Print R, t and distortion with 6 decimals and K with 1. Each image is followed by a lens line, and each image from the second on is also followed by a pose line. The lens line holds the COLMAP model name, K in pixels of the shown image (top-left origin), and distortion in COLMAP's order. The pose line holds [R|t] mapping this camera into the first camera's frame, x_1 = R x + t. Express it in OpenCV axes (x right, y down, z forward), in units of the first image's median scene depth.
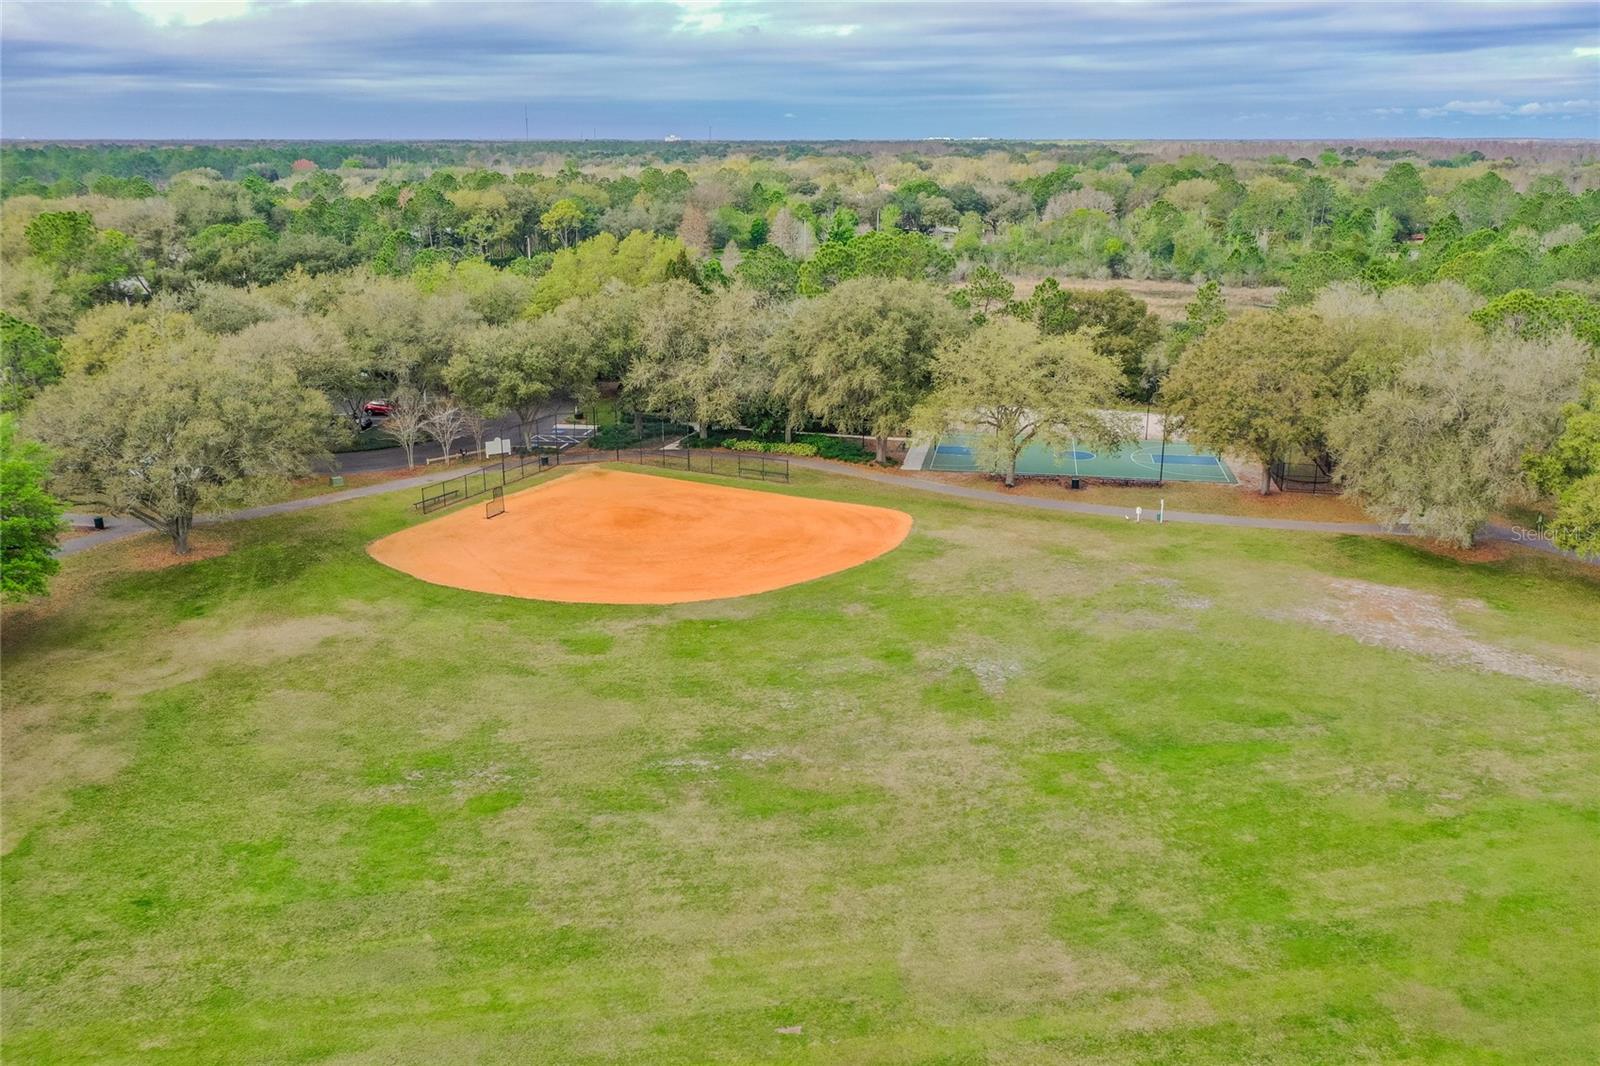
lens RADIAL K [[1273.2, 0, 806.0], [0, 1273.2, 534.8], [0, 0, 1]] dist [-0.005849, 0.006541]
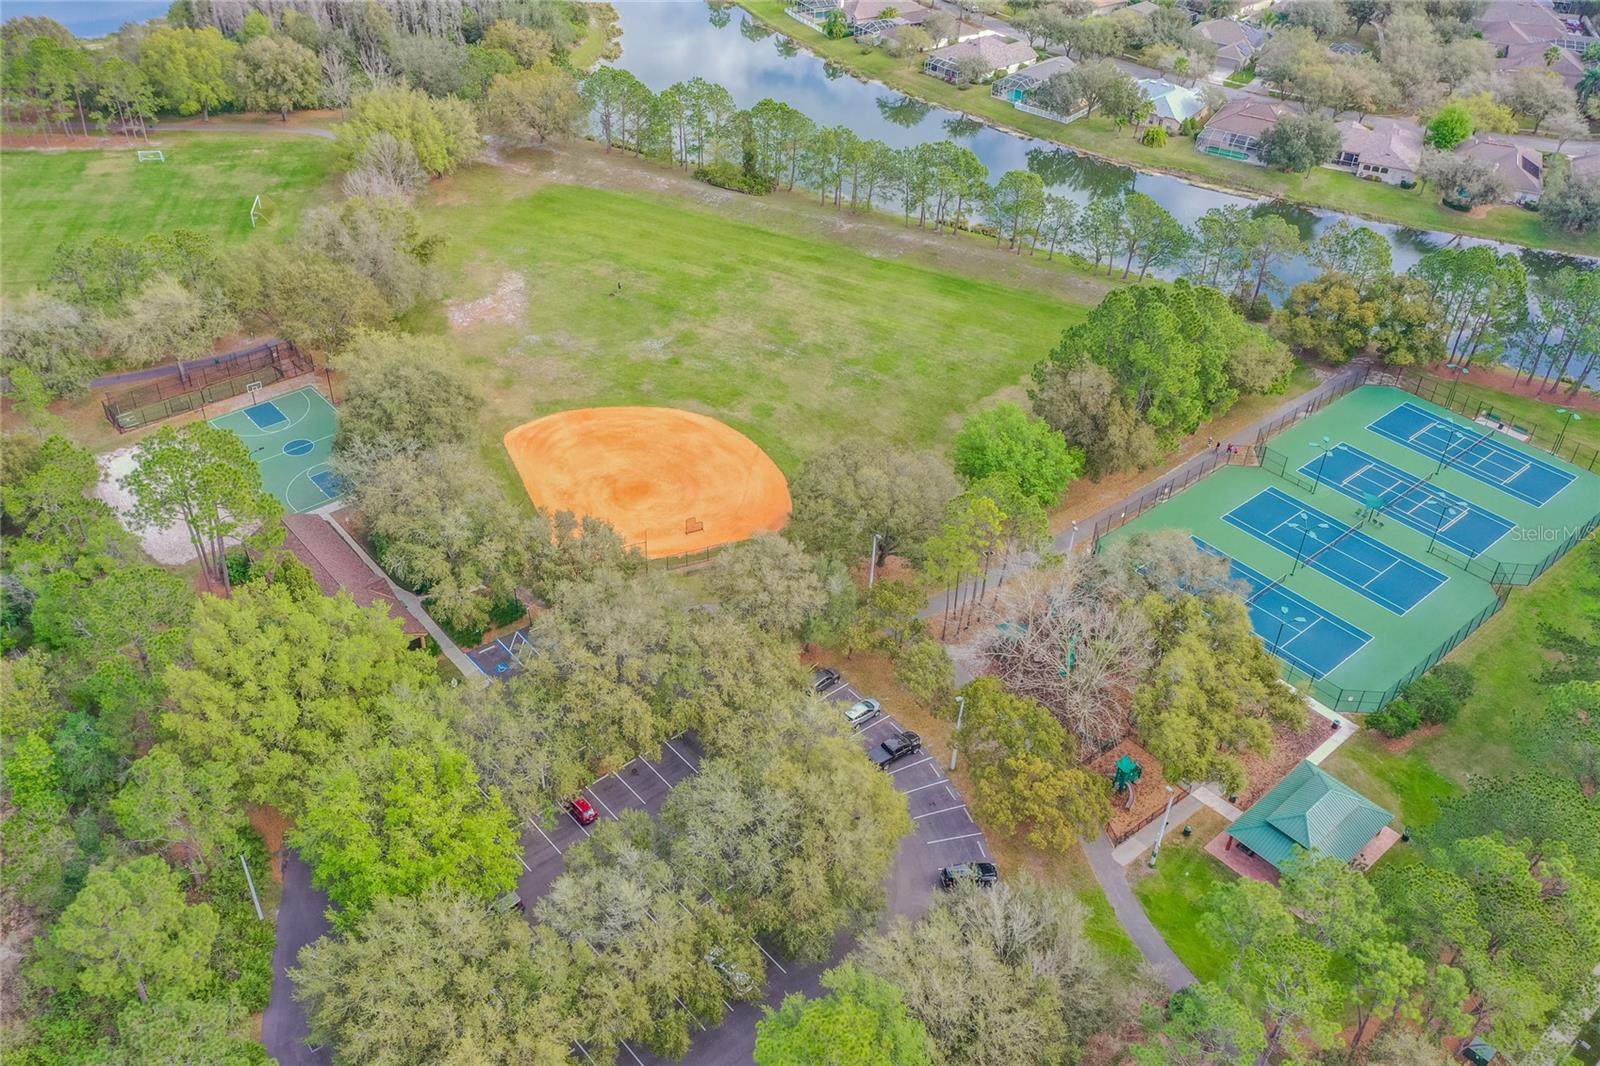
lens RADIAL K [[1352.7, 0, 800.0], [0, 1352.7, 533.0], [0, 0, 1]] dist [-0.000262, -0.003441]
pose [[-0.780532, -0.392566, 0.486479, -1.078261], [0.155122, 0.632247, 0.759079, -1.161483], [-0.605564, 0.667949, -0.432593, 1.560214]]
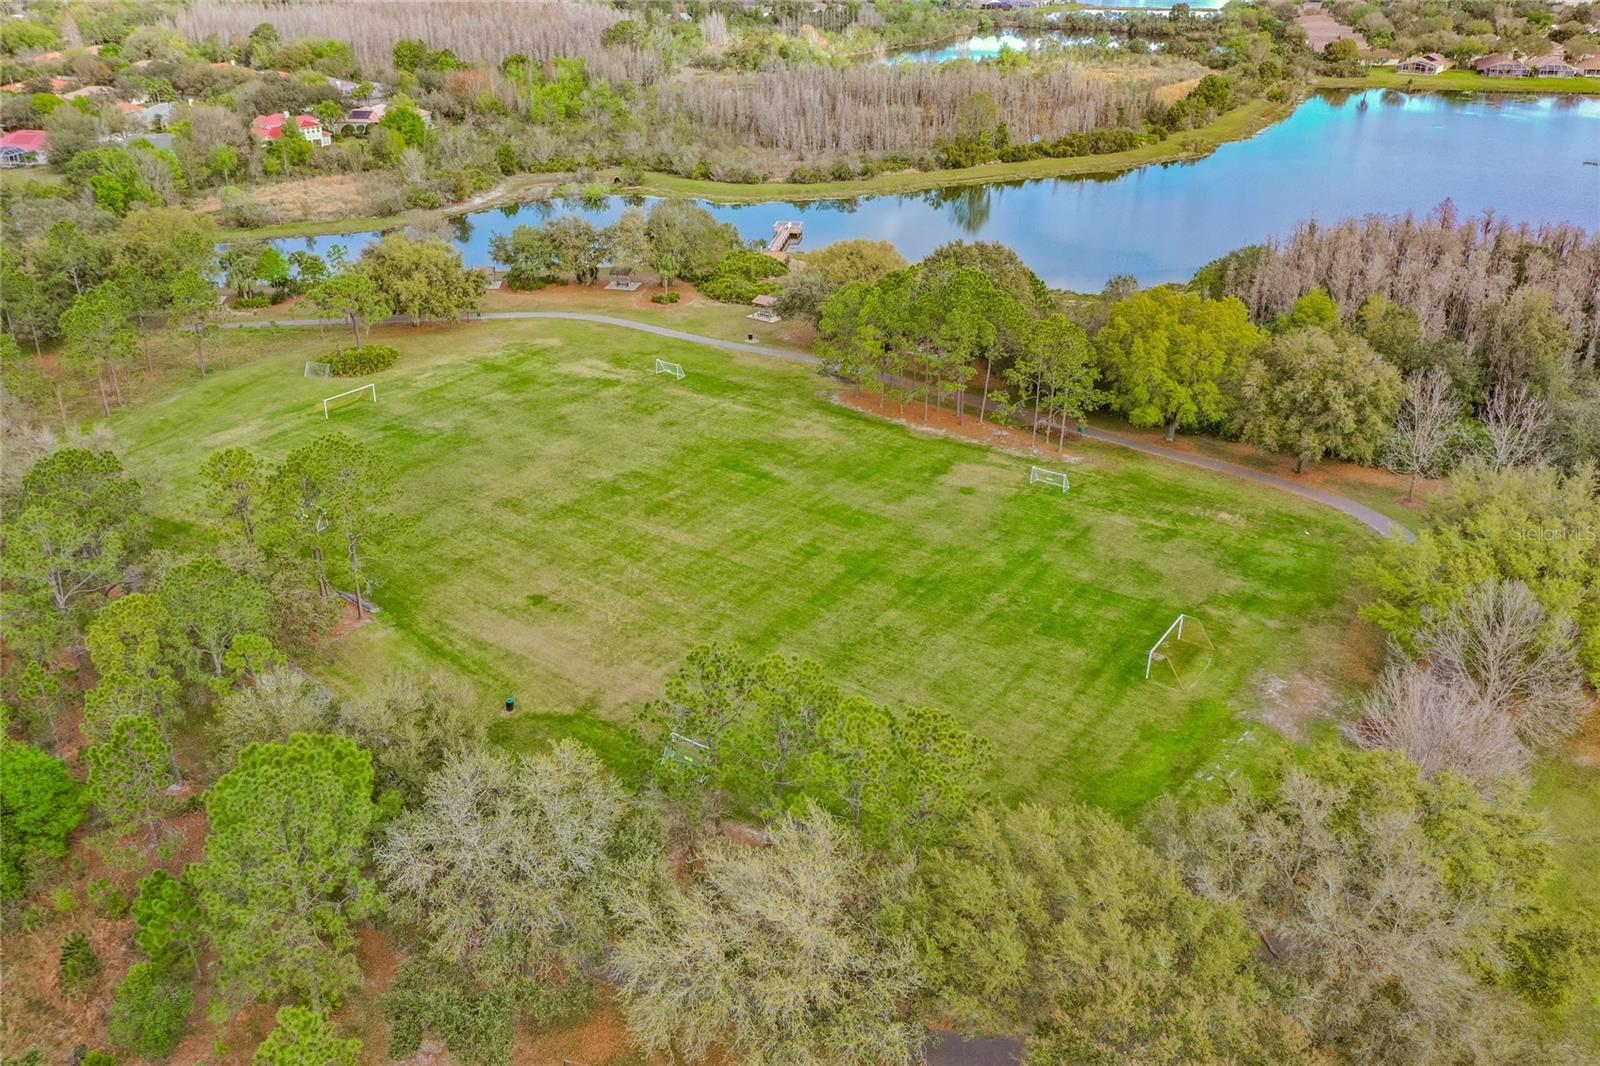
lens RADIAL K [[1313.1, 0, 718.5], [0, 1313.1, 508.0], [0, 0, 1]] dist [0.005038, -0.006600]
pose [[-0.089523, -0.413820, 0.905946, -0.002795], [0.307407, 0.853709, 0.420336, -0.613221], [-0.947358, 0.316124, 0.050785, 1.053292]]
